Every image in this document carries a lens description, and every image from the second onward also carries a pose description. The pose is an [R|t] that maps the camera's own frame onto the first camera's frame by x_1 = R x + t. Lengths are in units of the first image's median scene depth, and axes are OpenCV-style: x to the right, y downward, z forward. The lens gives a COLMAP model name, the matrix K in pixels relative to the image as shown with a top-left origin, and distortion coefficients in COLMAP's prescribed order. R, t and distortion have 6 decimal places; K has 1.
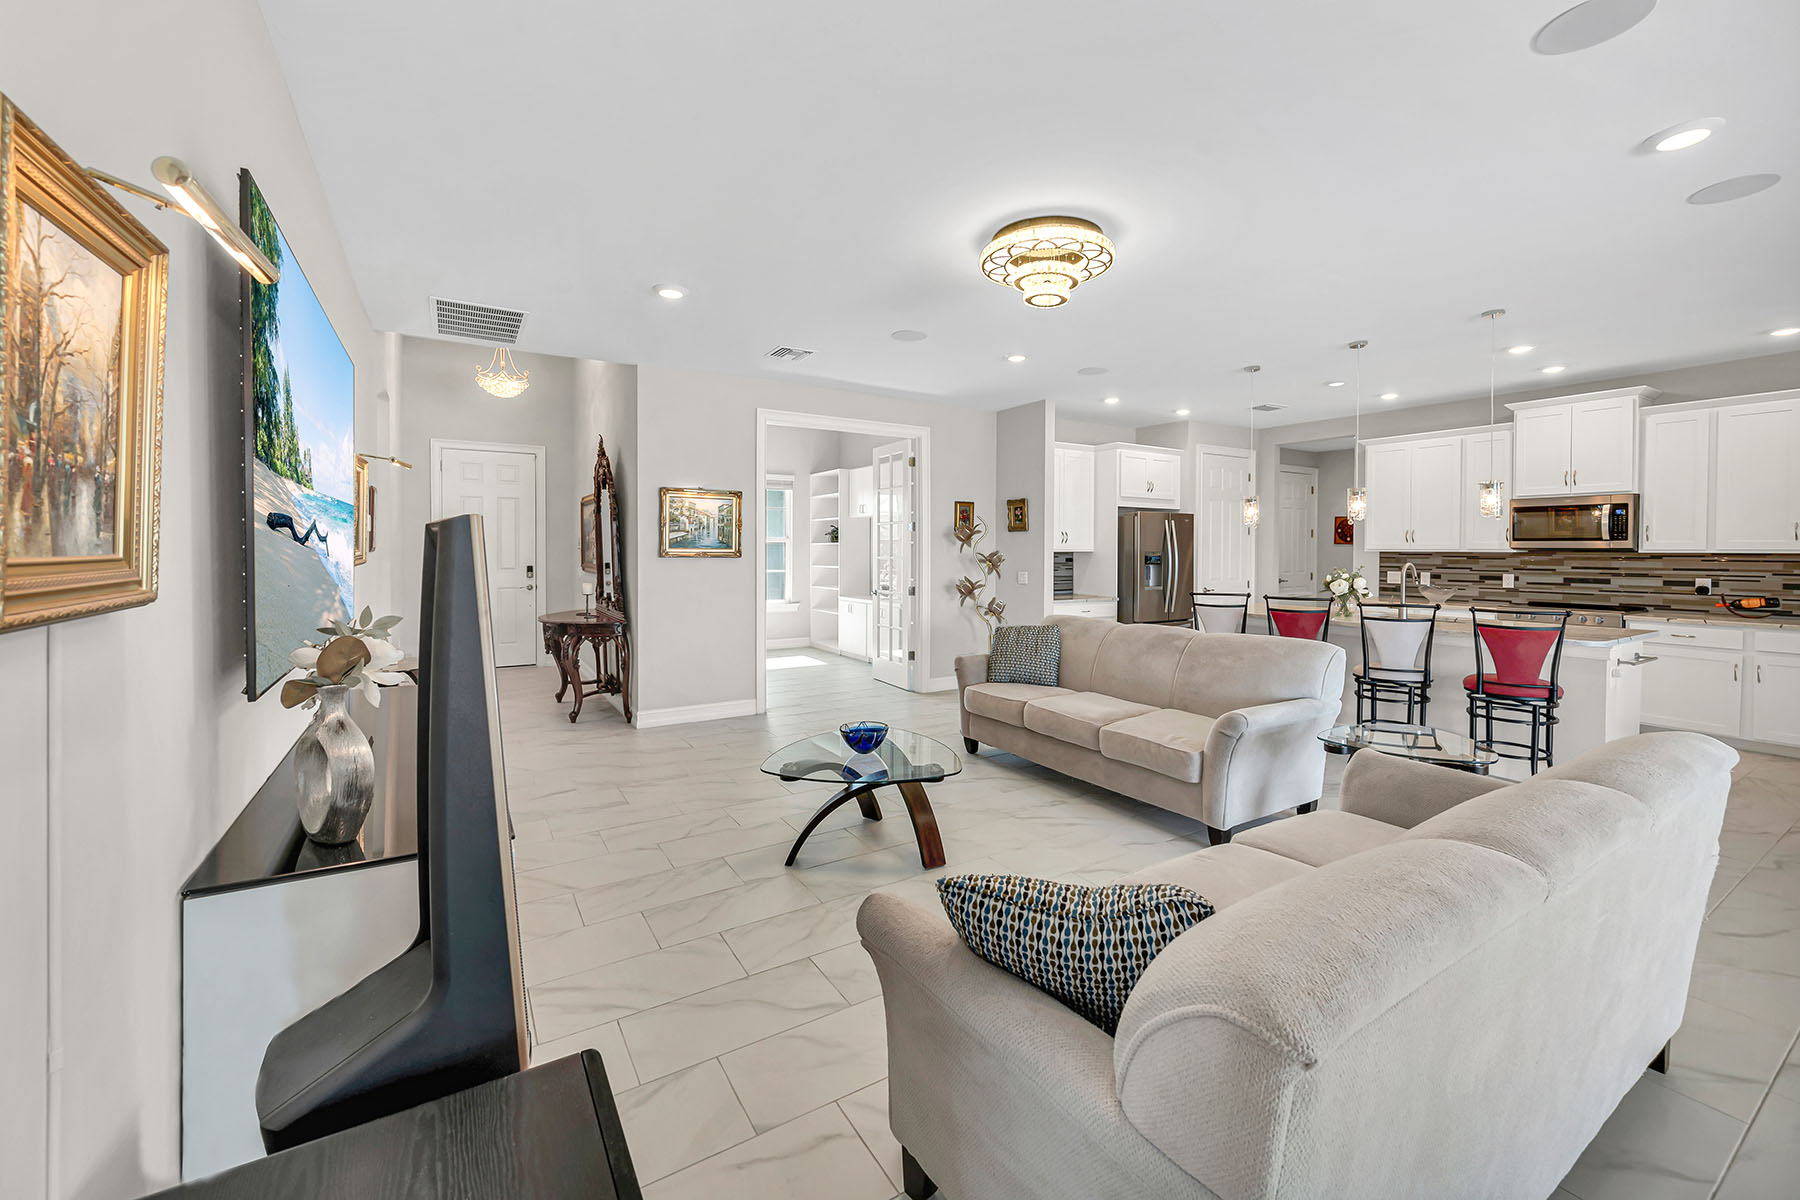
lens RADIAL K [[728.4, 0, 890.3], [0, 728.4, 551.2], [0, 0, 1]] dist [-0.002145, -0.000645]
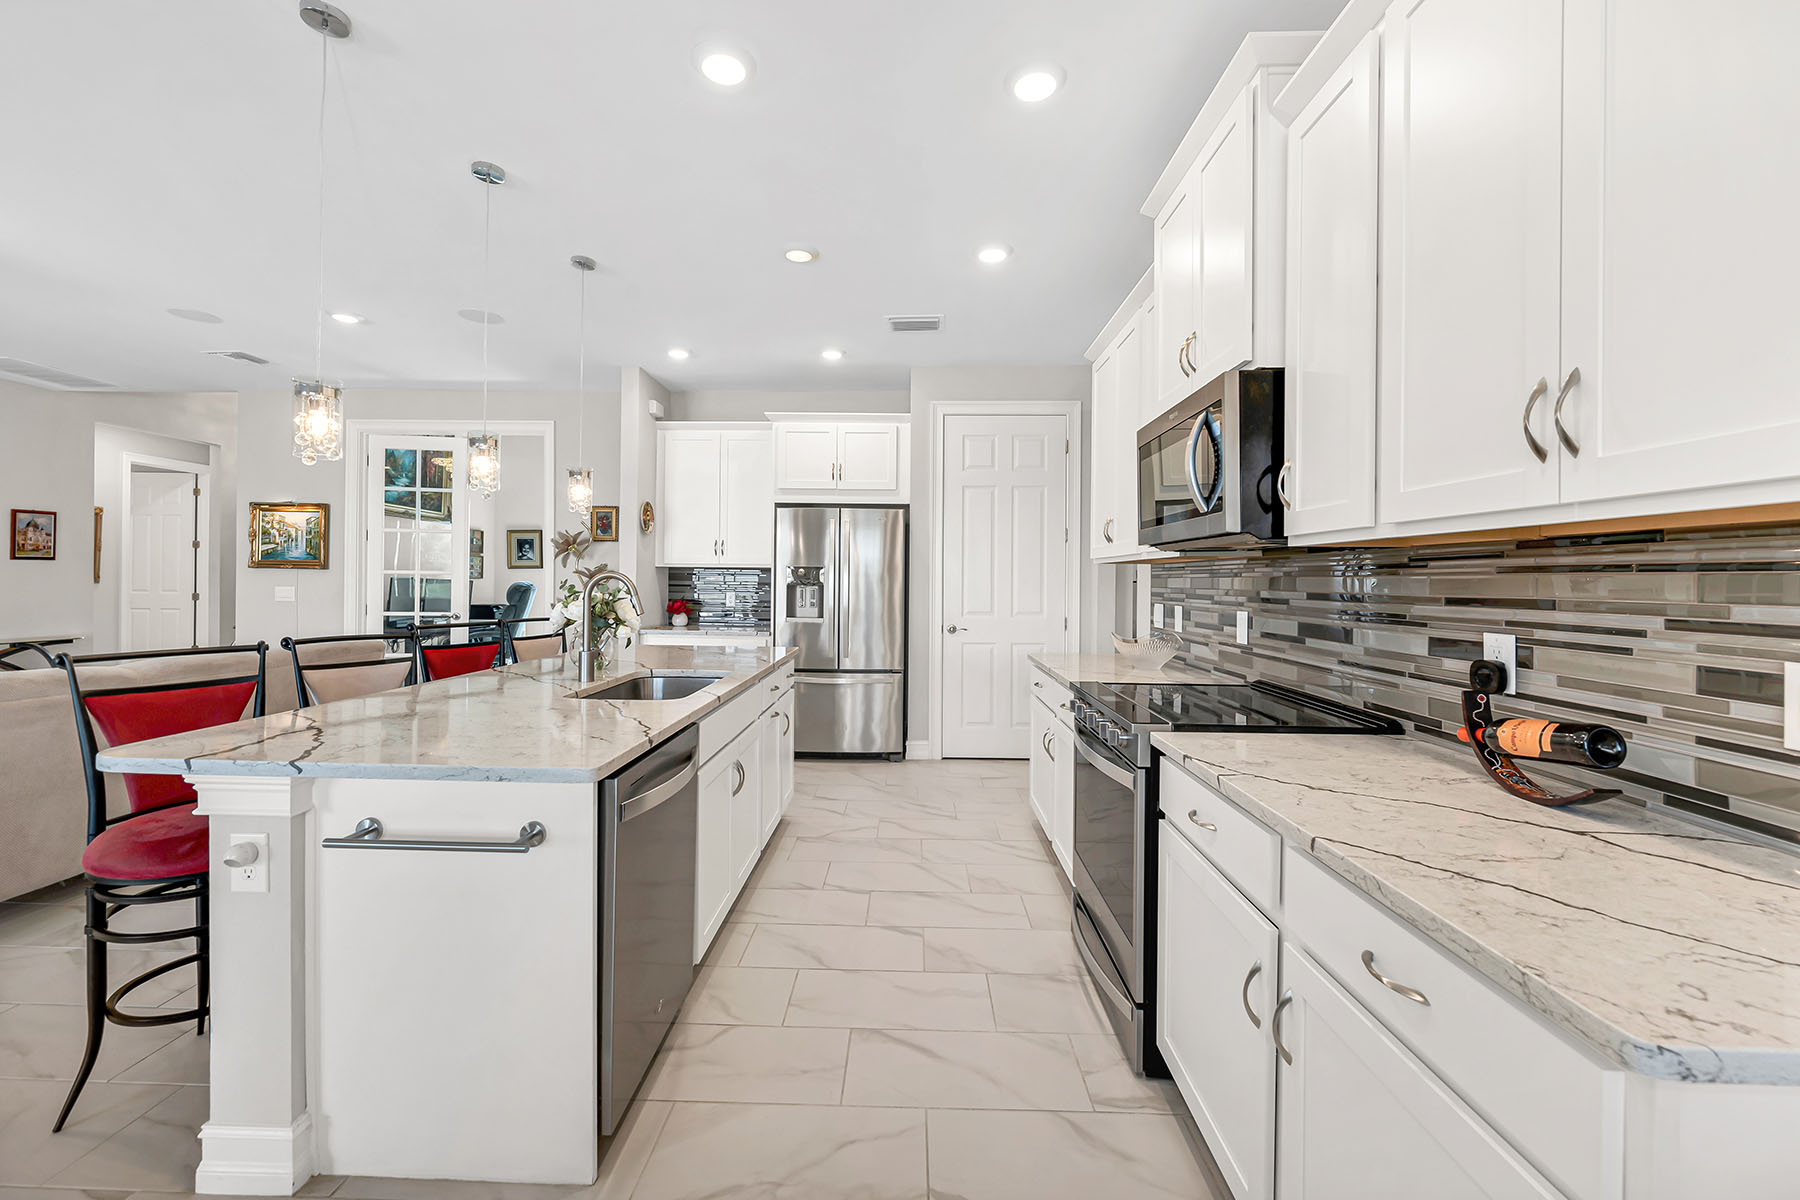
lens RADIAL K [[728.4, 0, 891.4], [0, 728.4, 577.1], [0, 0, 1]] dist [-0.002145, -0.000645]
pose [[0.829001, 0.004681, -0.559227, 1.017312], [-0.012376, 0.999874, -0.009976, 0.020429], [0.559110, 0.015191, 0.828954, 0.601676]]
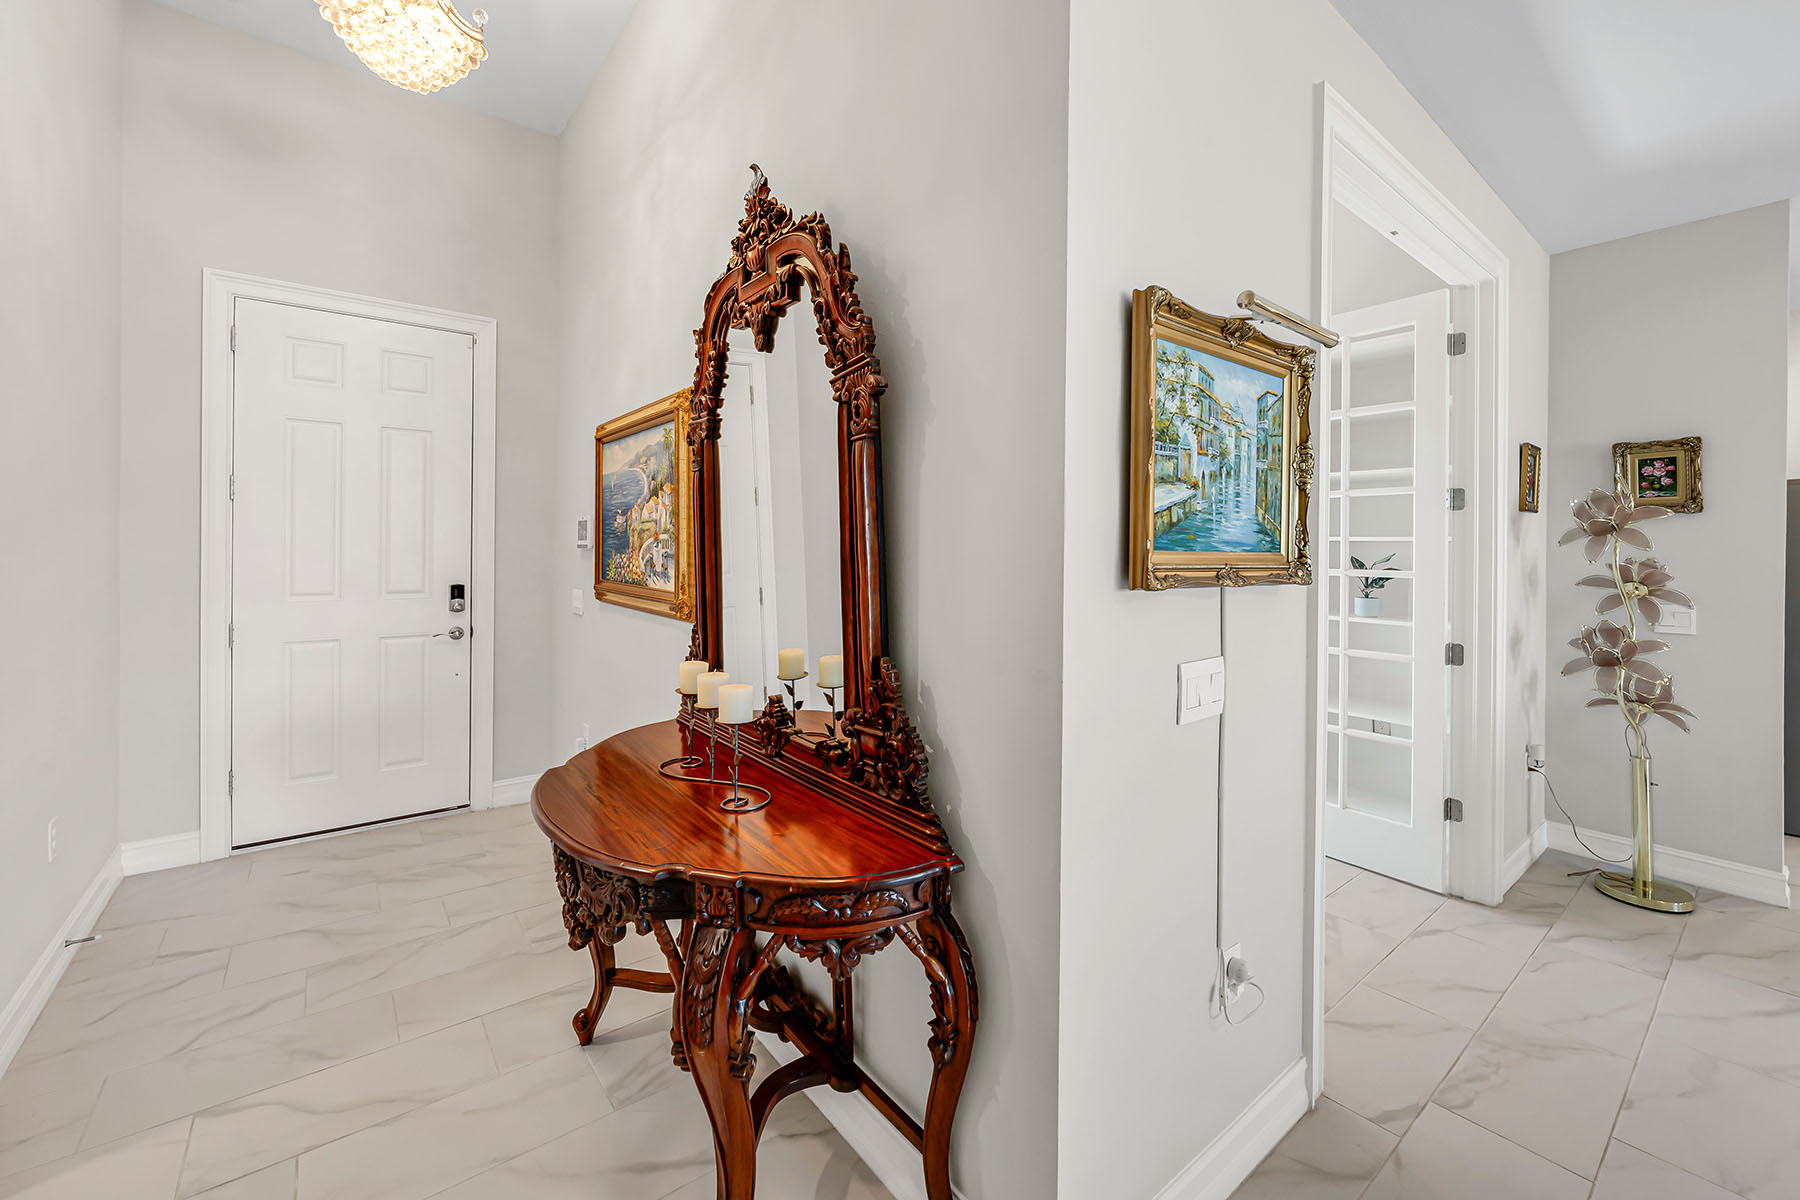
lens RADIAL K [[728.4, 0, 897.2], [0, 728.4, 547.8], [0, 0, 1]] dist [-0.002145, -0.000645]
pose [[0.992867, 0.005266, 0.119113, -0.395018], [-0.004996, 0.999984, -0.002571, -0.003965], [-0.119124, 0.001958, 0.992877, 0.737793]]
